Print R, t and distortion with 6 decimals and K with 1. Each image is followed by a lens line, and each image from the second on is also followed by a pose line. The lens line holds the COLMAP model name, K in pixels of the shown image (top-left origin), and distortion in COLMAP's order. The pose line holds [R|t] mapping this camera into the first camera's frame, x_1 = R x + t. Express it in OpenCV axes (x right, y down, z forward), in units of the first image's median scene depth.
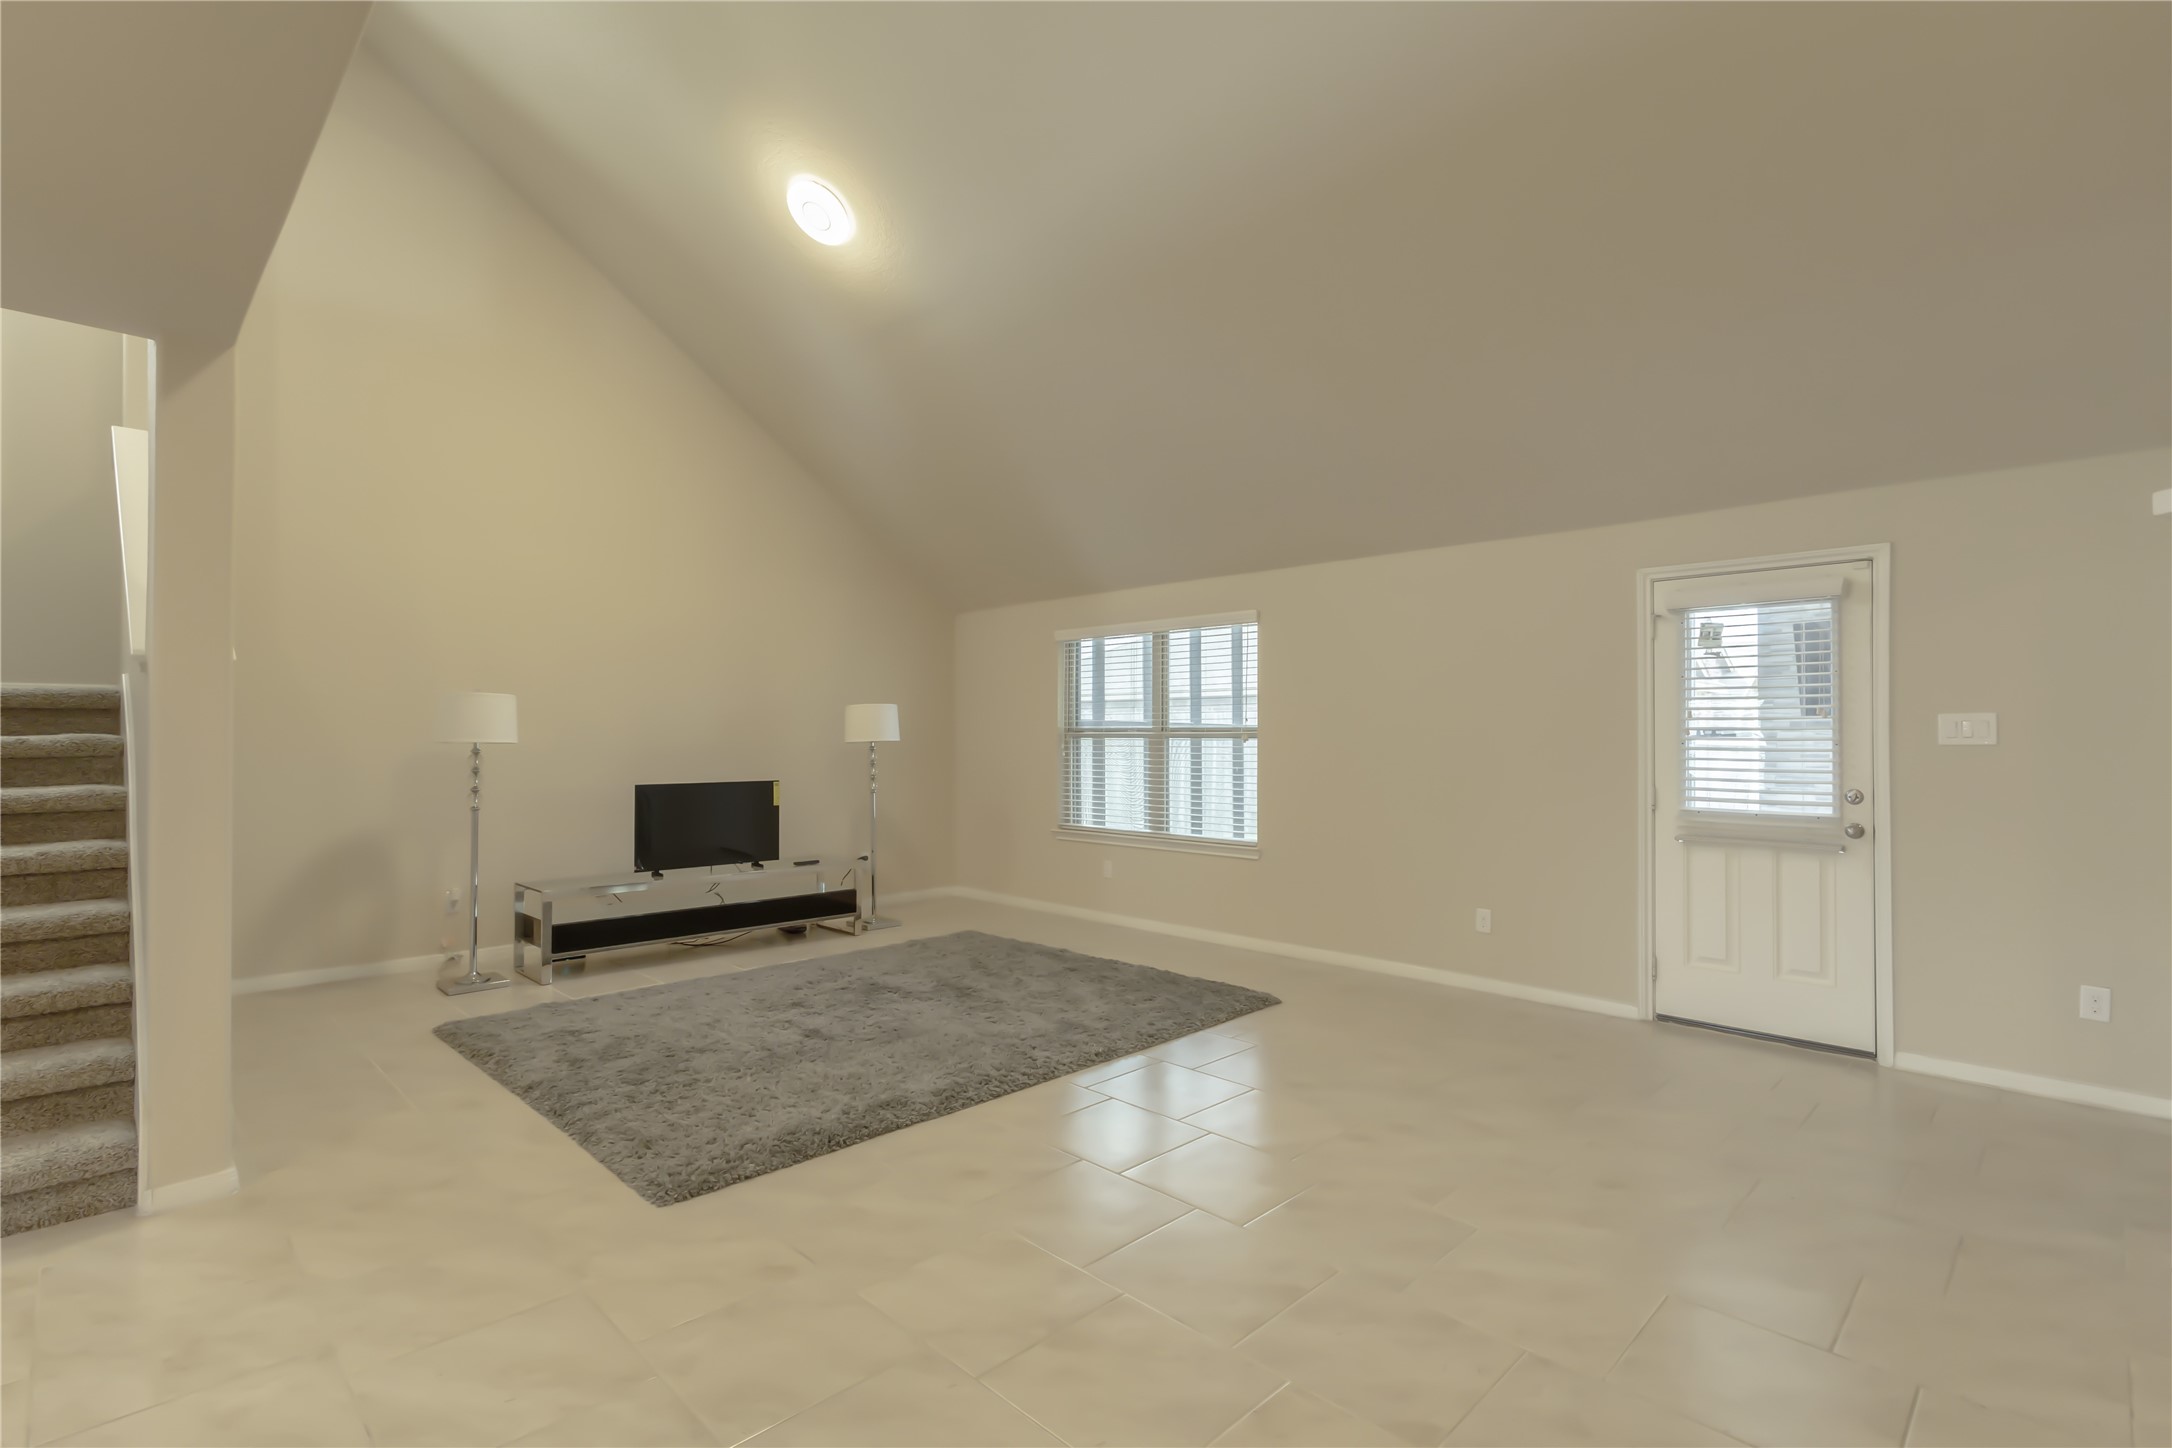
lens RADIAL K [[1027.8, 0, 1083.9], [0, 1027.8, 725.8], [0, 0, 1]] dist [0.003325, 0.001274]
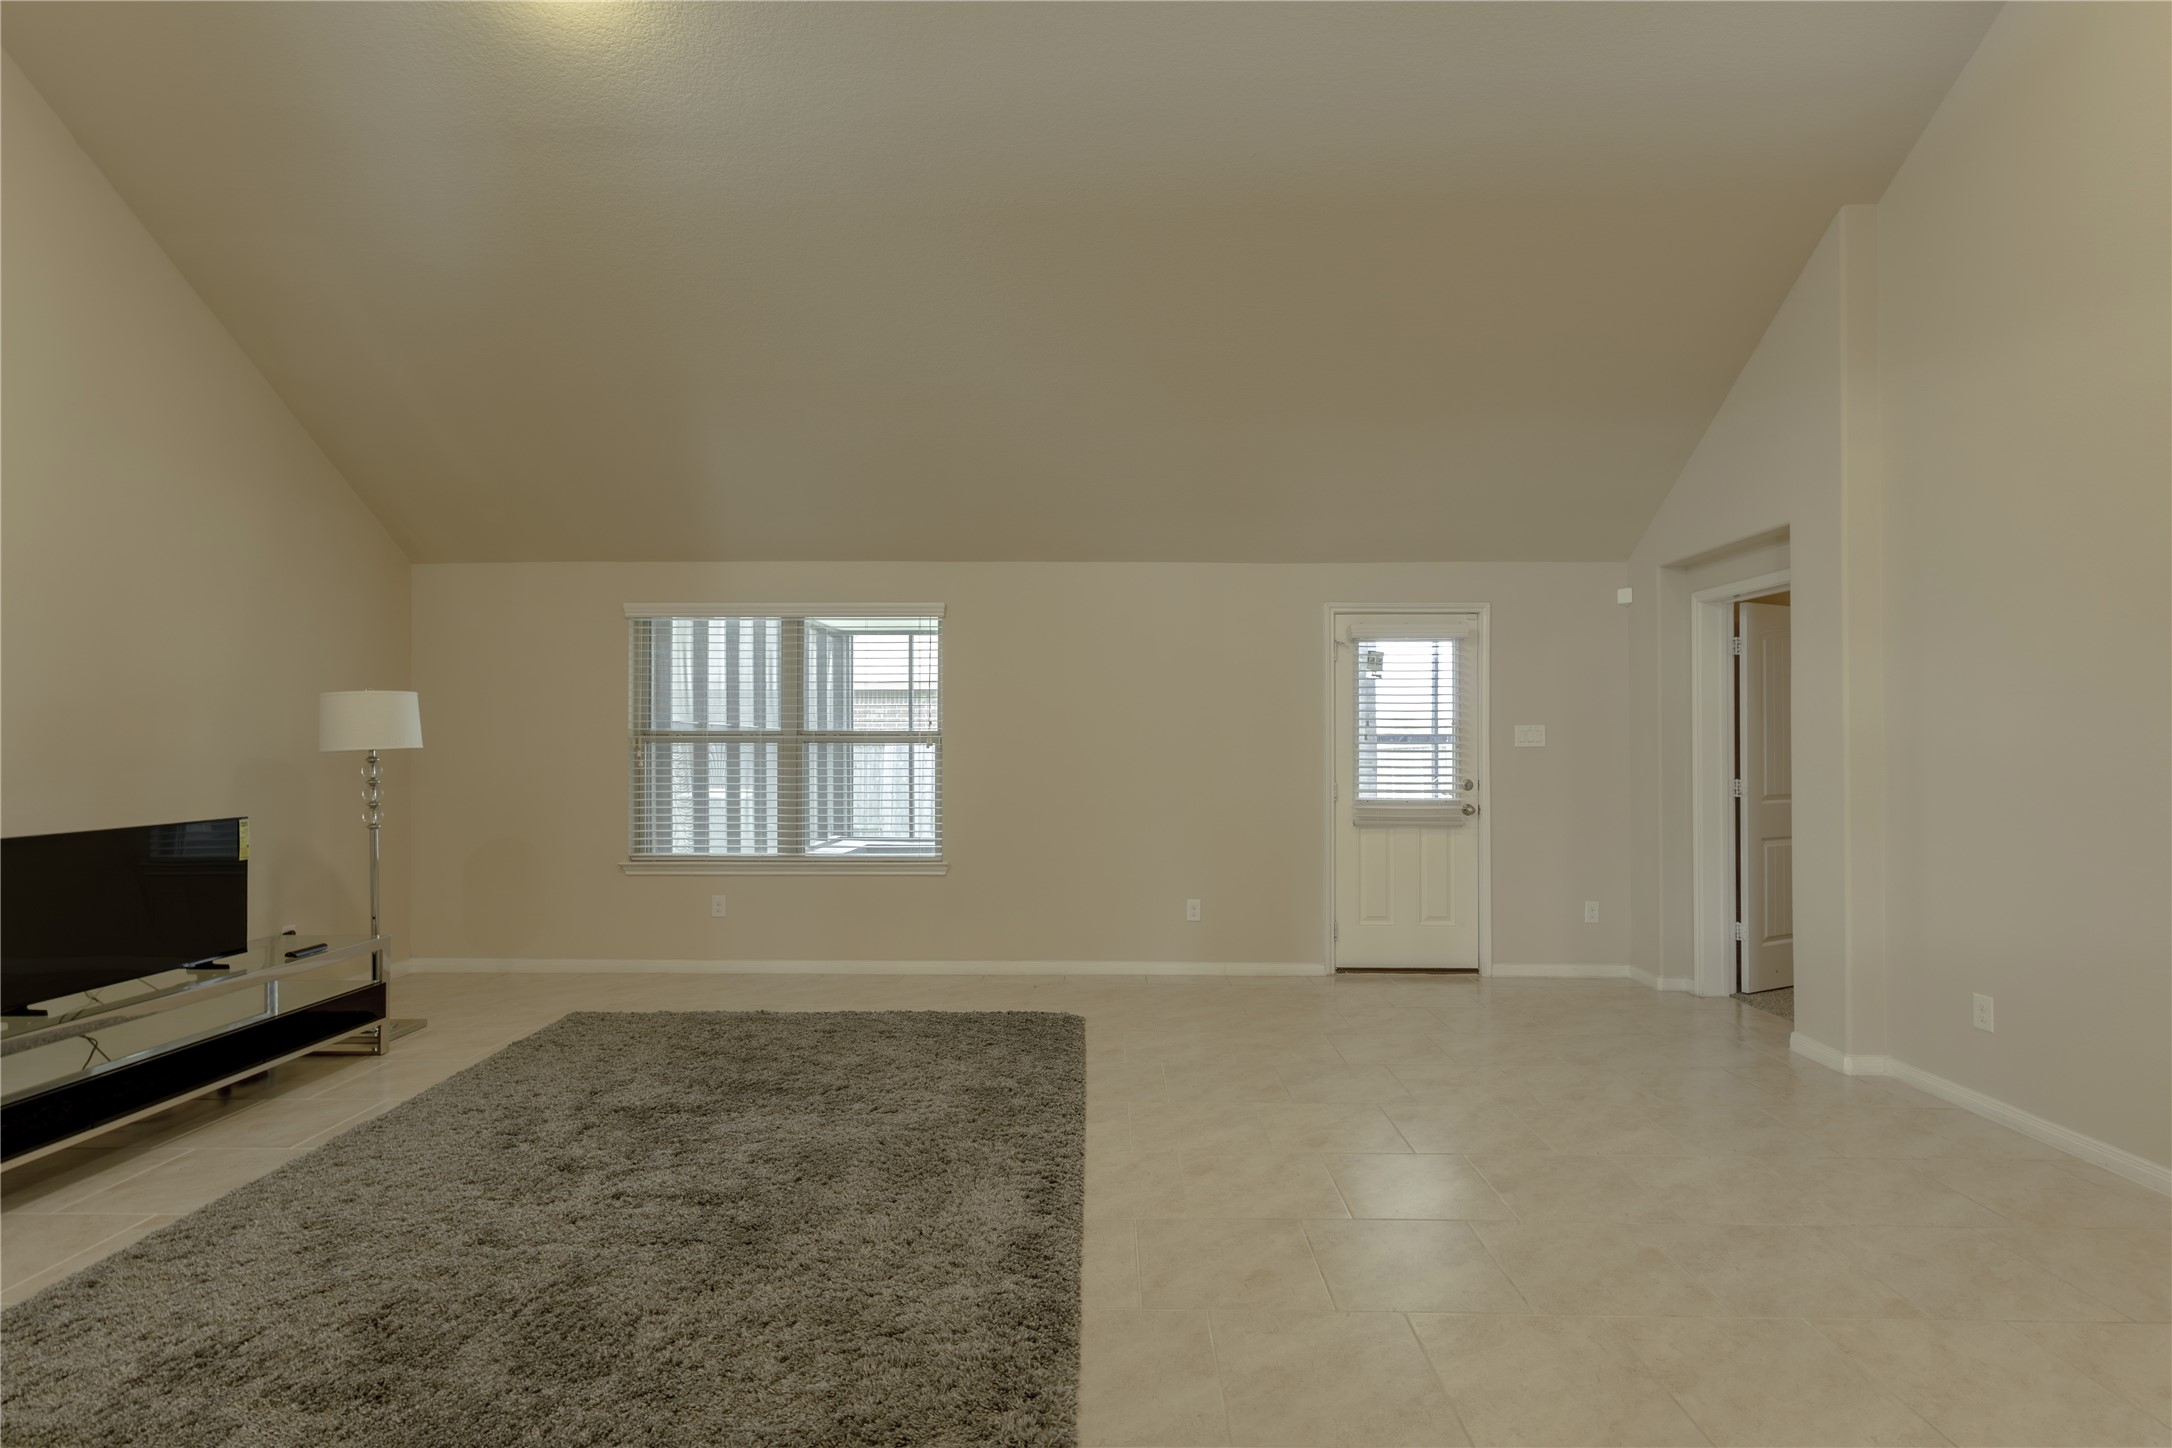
lens RADIAL K [[1027.8, 0, 1096.4], [0, 1027.8, 736.8], [0, 0, 1]] dist [0.003325, 0.001274]
pose [[0.707712, 0.003100, 0.706494, -0.408253], [-0.006931, 0.999973, 0.002555, 0.003362], [-0.706467, -0.006704, 0.707714, 0.272187]]
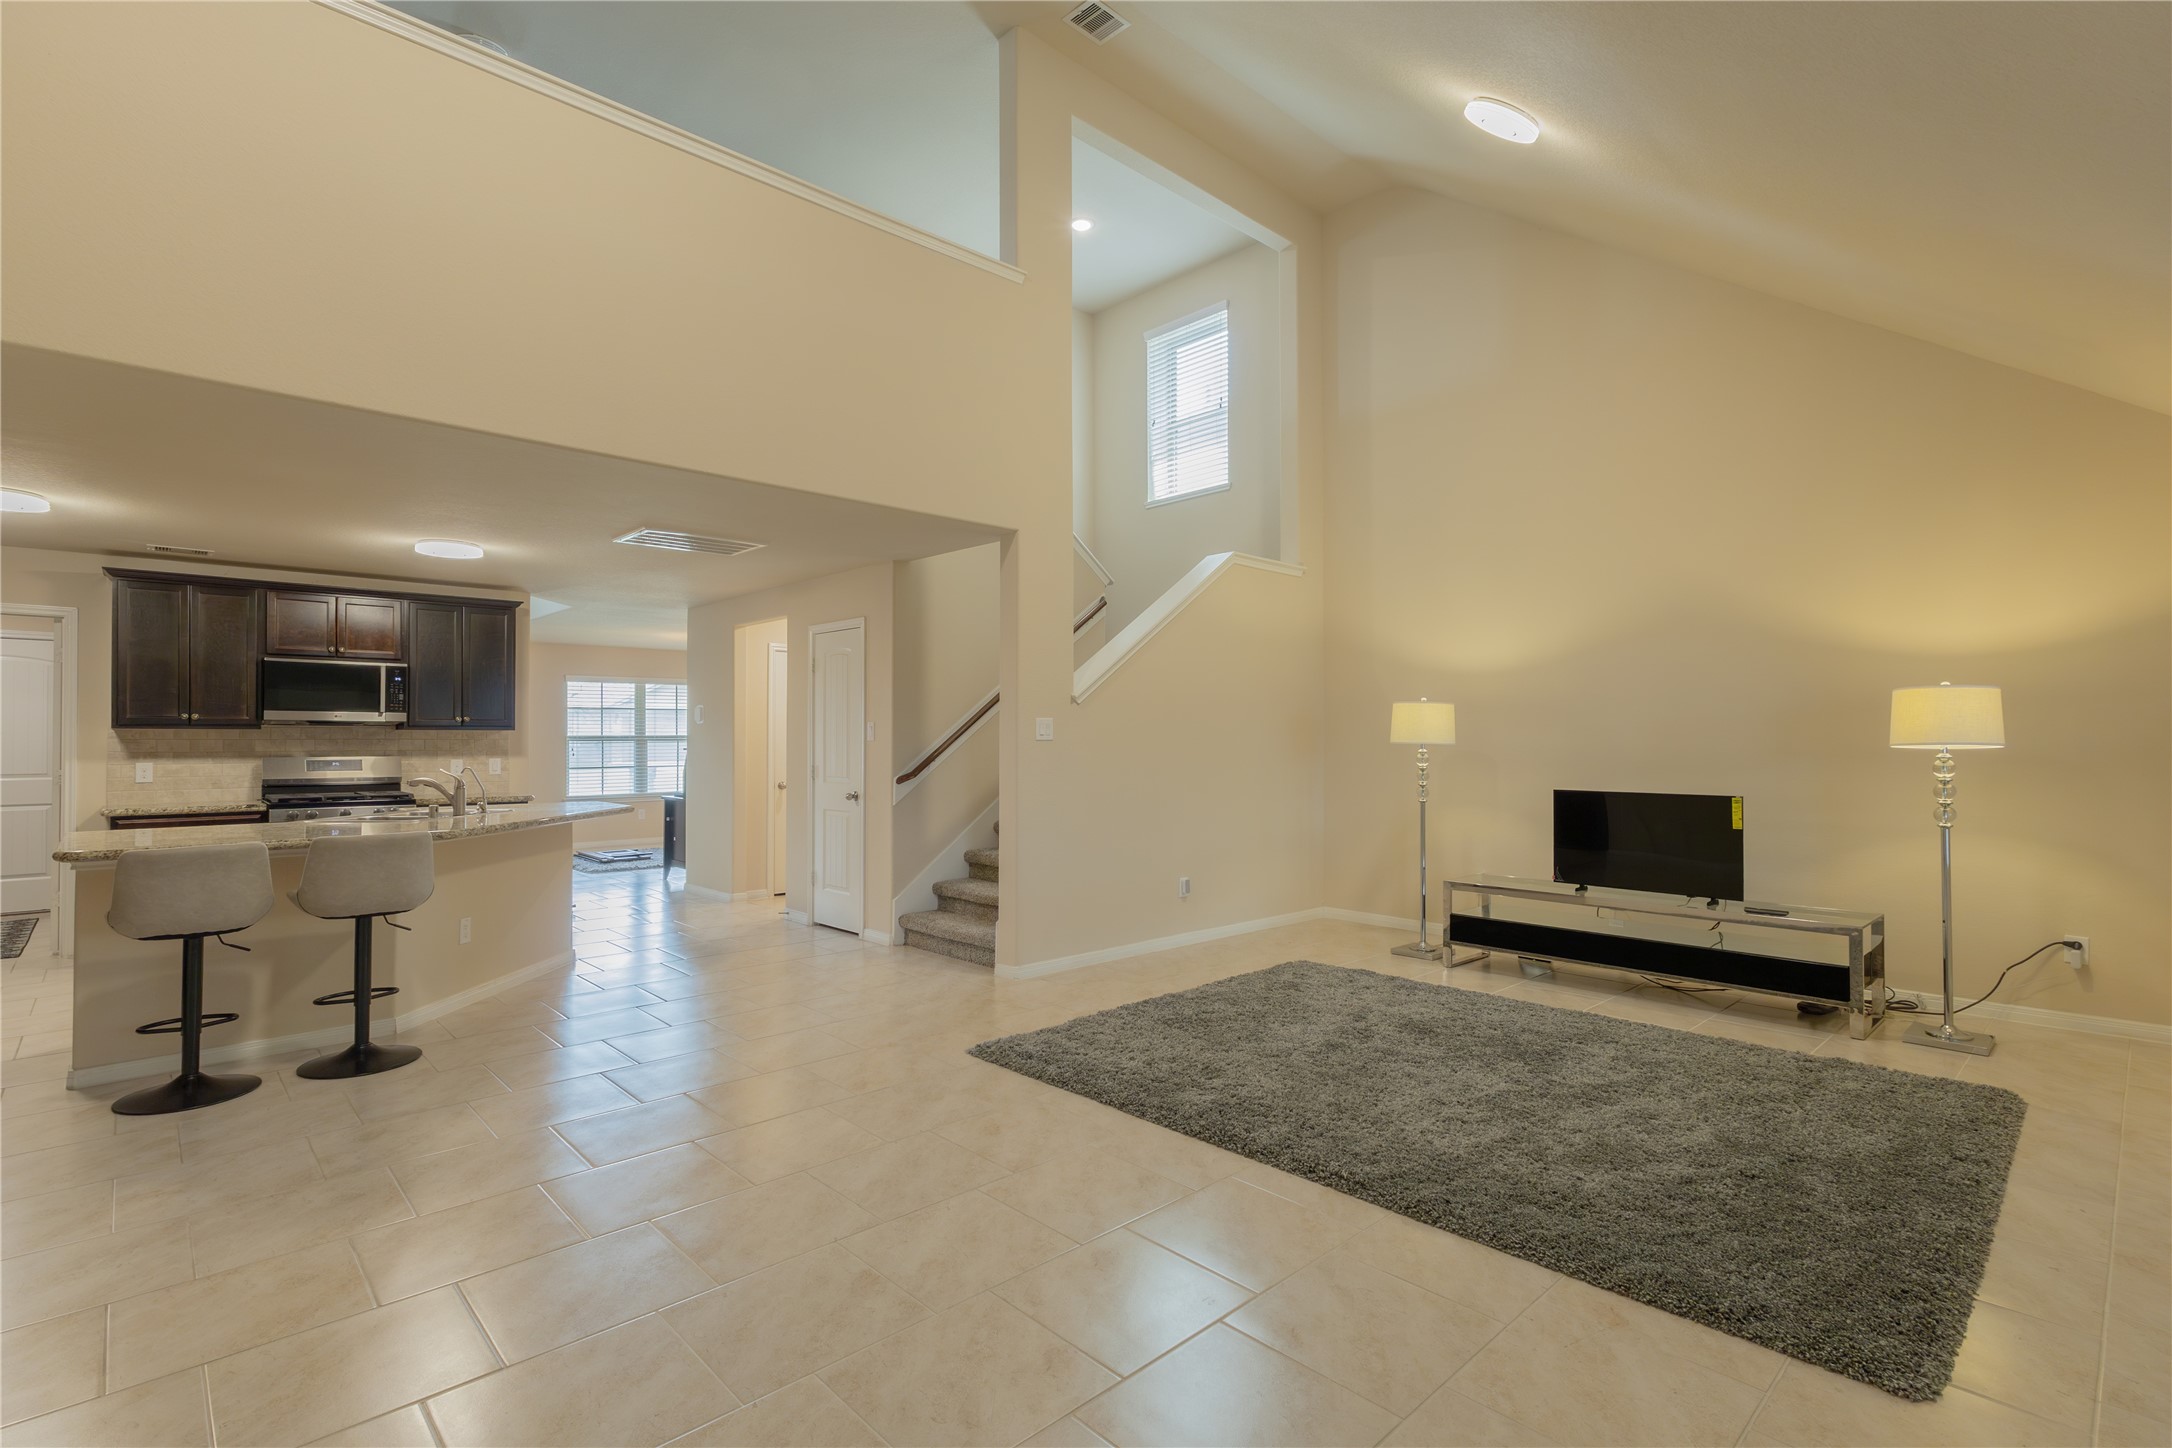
lens RADIAL K [[1027.8, 0, 1083.3], [0, 1027.8, 728.3], [0, 0, 1]] dist [0.003325, 0.001274]
pose [[-0.028790, -0.010665, -0.999529, 0.526925], [0.011064, 0.999878, -0.010988, 0.006286], [0.999524, -0.011375, -0.028669, 0.595296]]
